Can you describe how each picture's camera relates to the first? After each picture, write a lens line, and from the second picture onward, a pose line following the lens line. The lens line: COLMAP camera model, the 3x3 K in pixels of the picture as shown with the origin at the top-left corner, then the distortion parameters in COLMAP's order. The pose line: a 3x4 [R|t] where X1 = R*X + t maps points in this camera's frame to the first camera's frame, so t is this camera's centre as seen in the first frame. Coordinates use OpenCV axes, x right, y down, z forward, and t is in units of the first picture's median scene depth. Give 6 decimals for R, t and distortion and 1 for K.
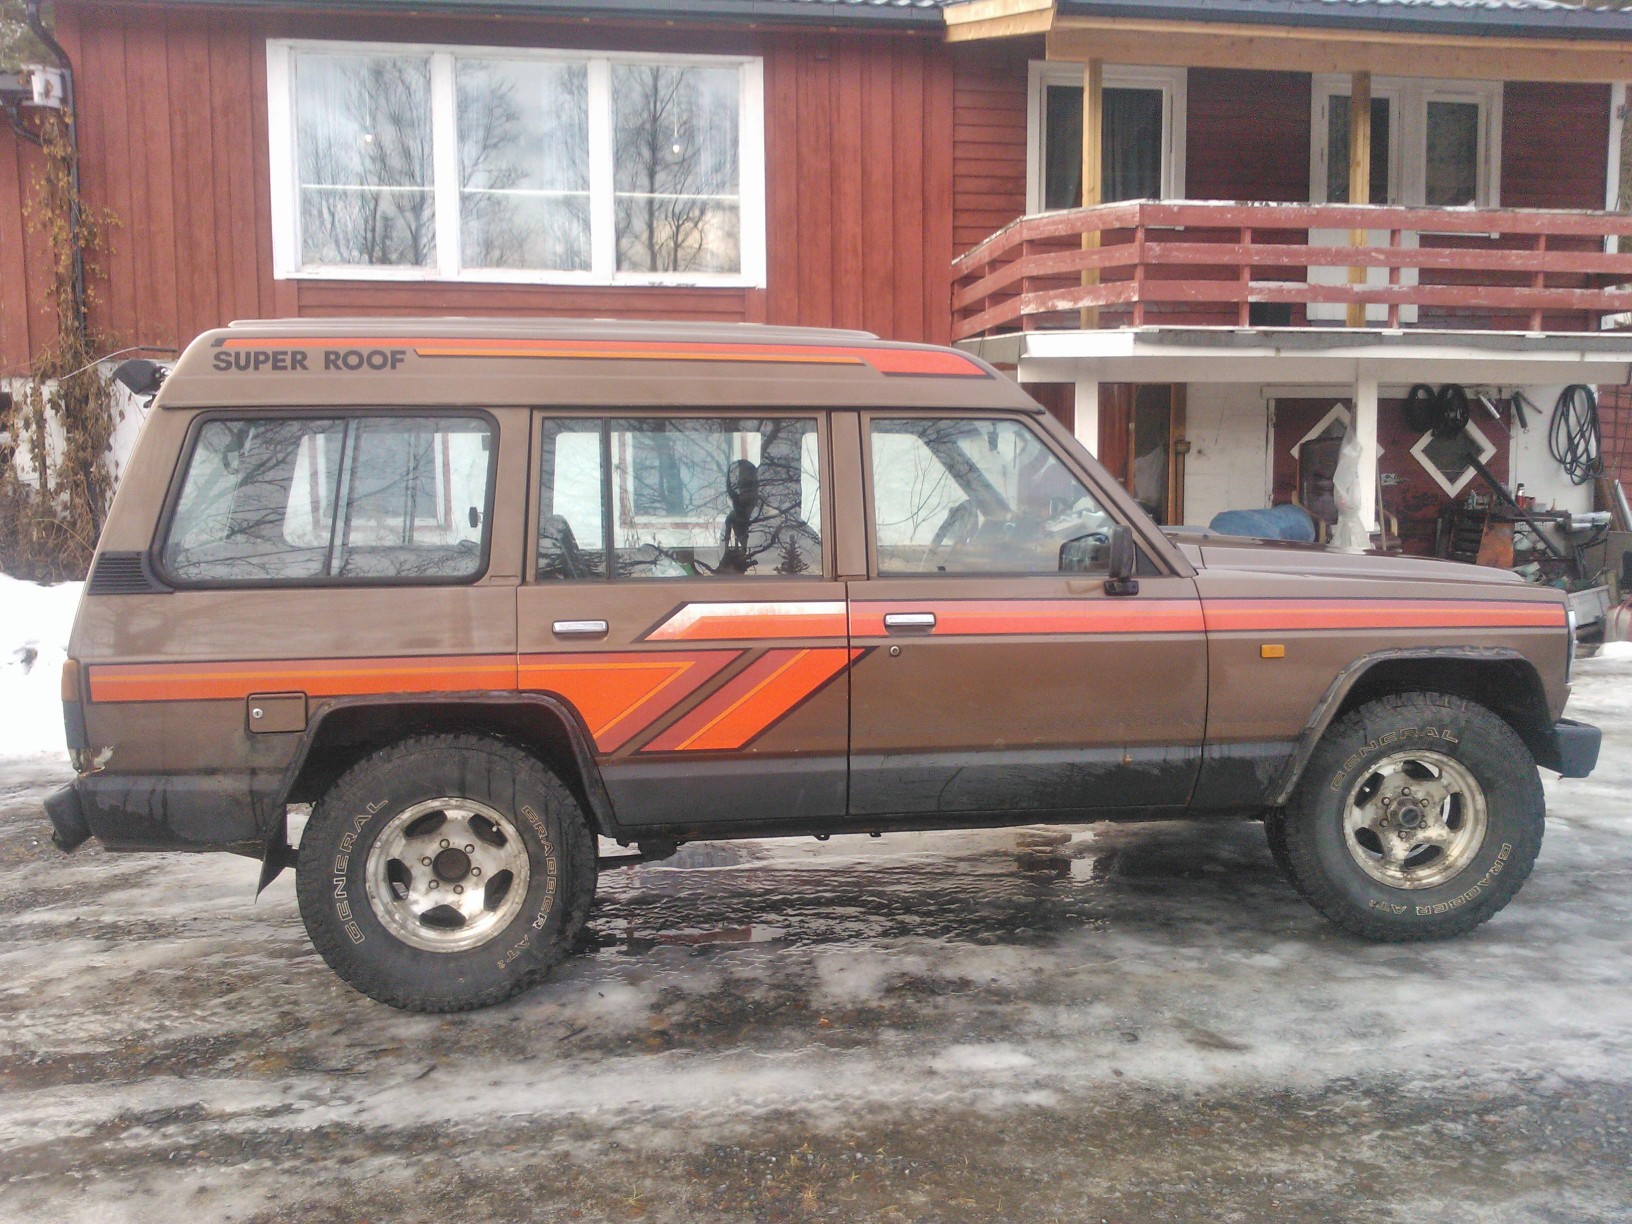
lens RADIAL K [[1398.0, 0, 812.6], [0, 1398.0, 617.5], [0, 0, 1]] dist [-0.009024, -0.008090]
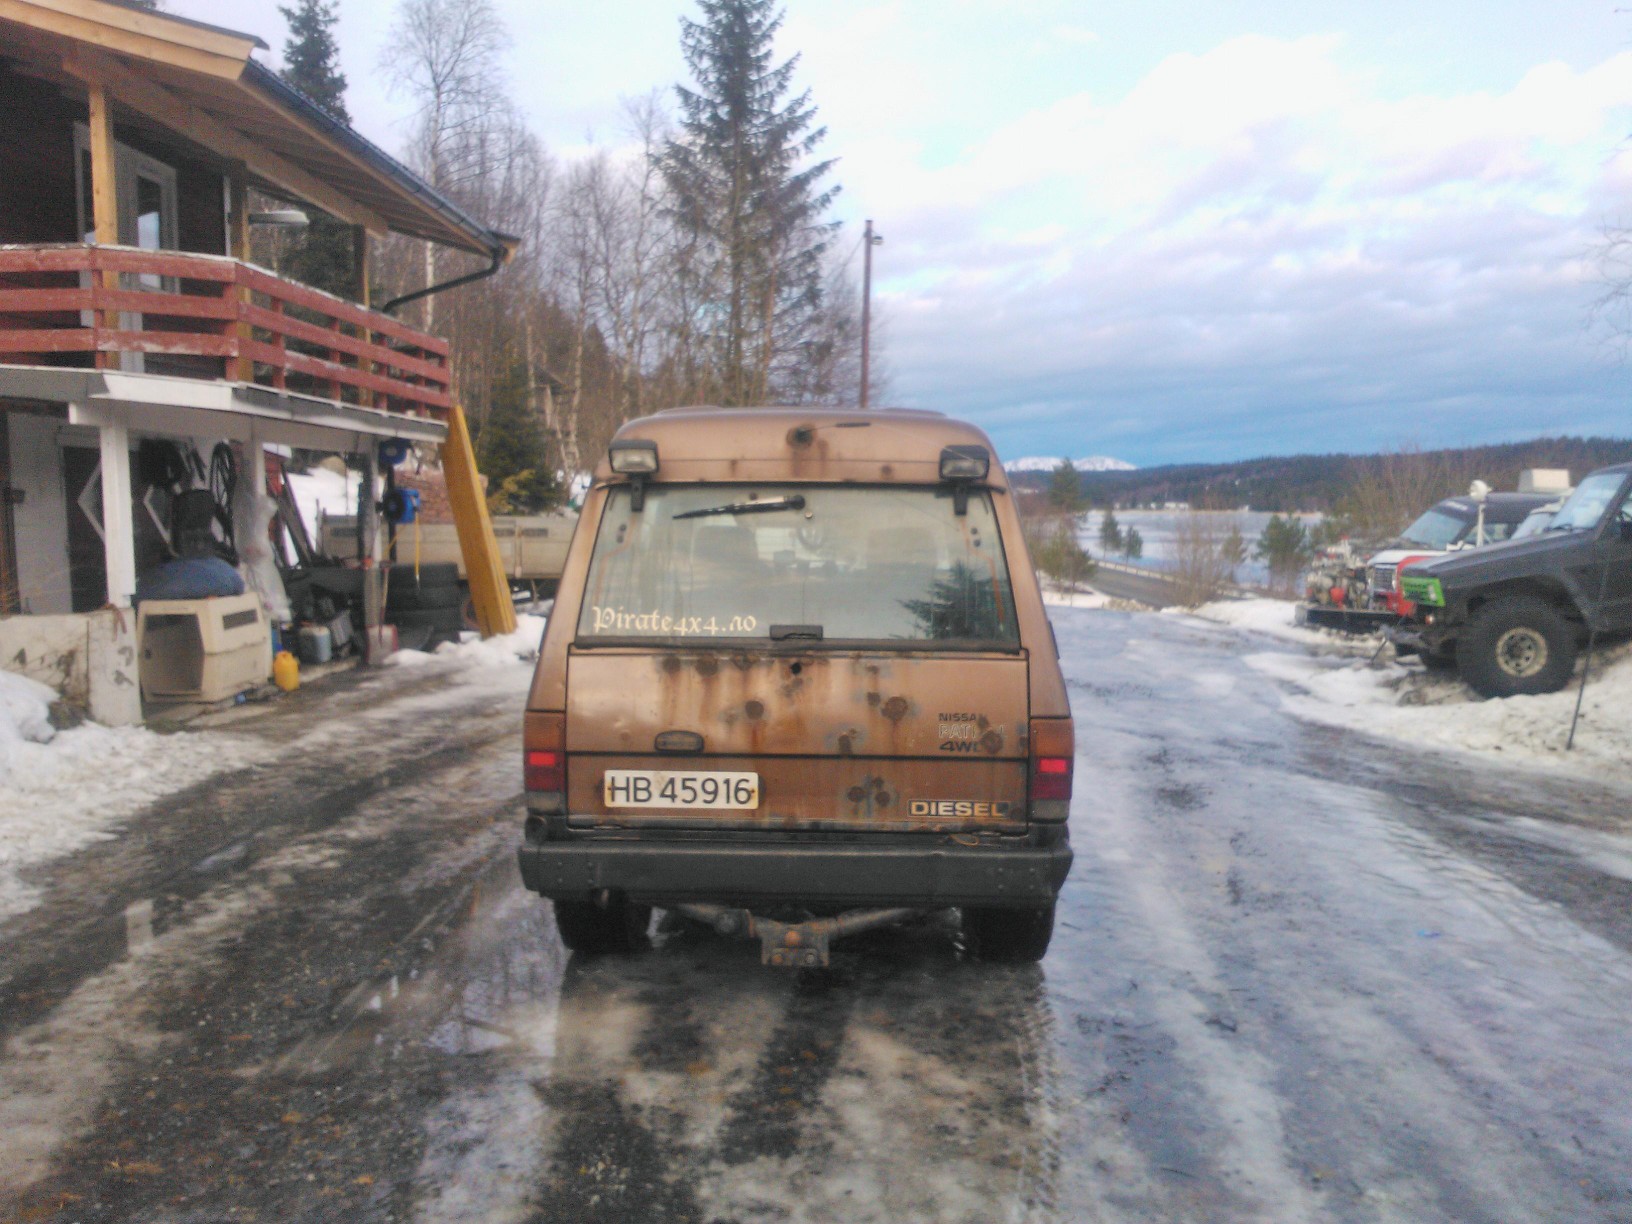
lens RADIAL K [[1398.0, 0, 812.8], [0, 1398.0, 607.8], [0, 0, 1]] dist [-0.009024, -0.008090]
pose [[0.161743, -0.066646, 0.984580, -0.700253], [0.099084, 0.993772, 0.050991, -0.055412], [-0.981846, 0.089309, 0.167340, 0.432179]]
